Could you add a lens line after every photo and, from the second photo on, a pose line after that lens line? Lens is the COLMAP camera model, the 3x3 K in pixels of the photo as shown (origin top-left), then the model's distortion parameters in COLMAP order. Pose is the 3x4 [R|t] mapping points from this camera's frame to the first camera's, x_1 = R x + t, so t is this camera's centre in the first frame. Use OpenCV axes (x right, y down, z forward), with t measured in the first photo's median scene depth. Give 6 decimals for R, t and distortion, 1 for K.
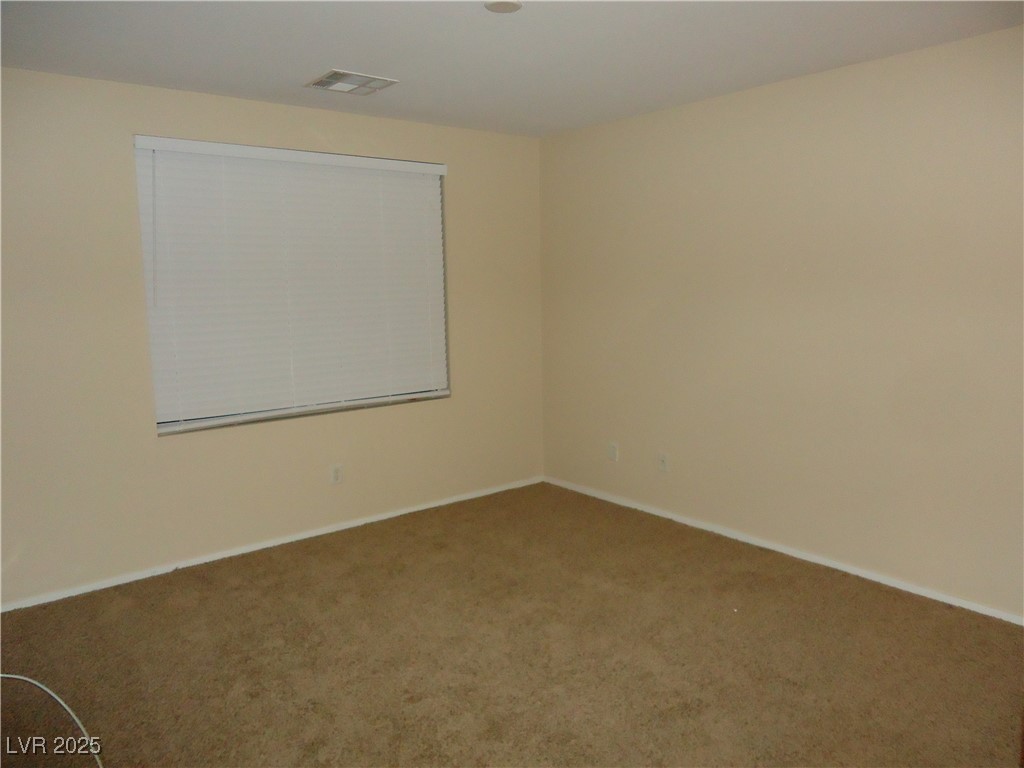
lens RADIAL K [[748.8, 0, 512.0], [0, 748.8, 384.0], [0, 0, 1]] dist [-0.004934, -0.003559]
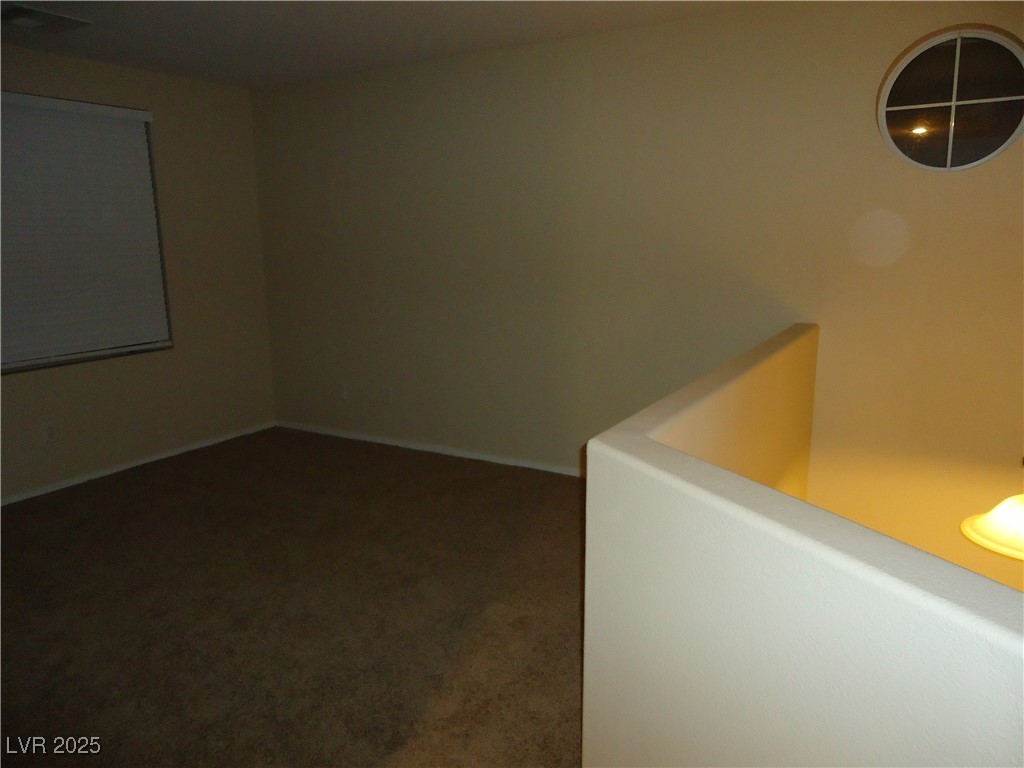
lens RADIAL K [[759.5, 0, 512.0], [0, 759.5, 384.0], [0, 0, 1]] dist [-0.002573, -0.000614]
pose [[0.940771, -0.065077, 0.332739, 0.004203], [0.047546, 0.997031, 0.060569, 0.036274], [-0.335693, -0.041161, 0.941072, -0.154049]]
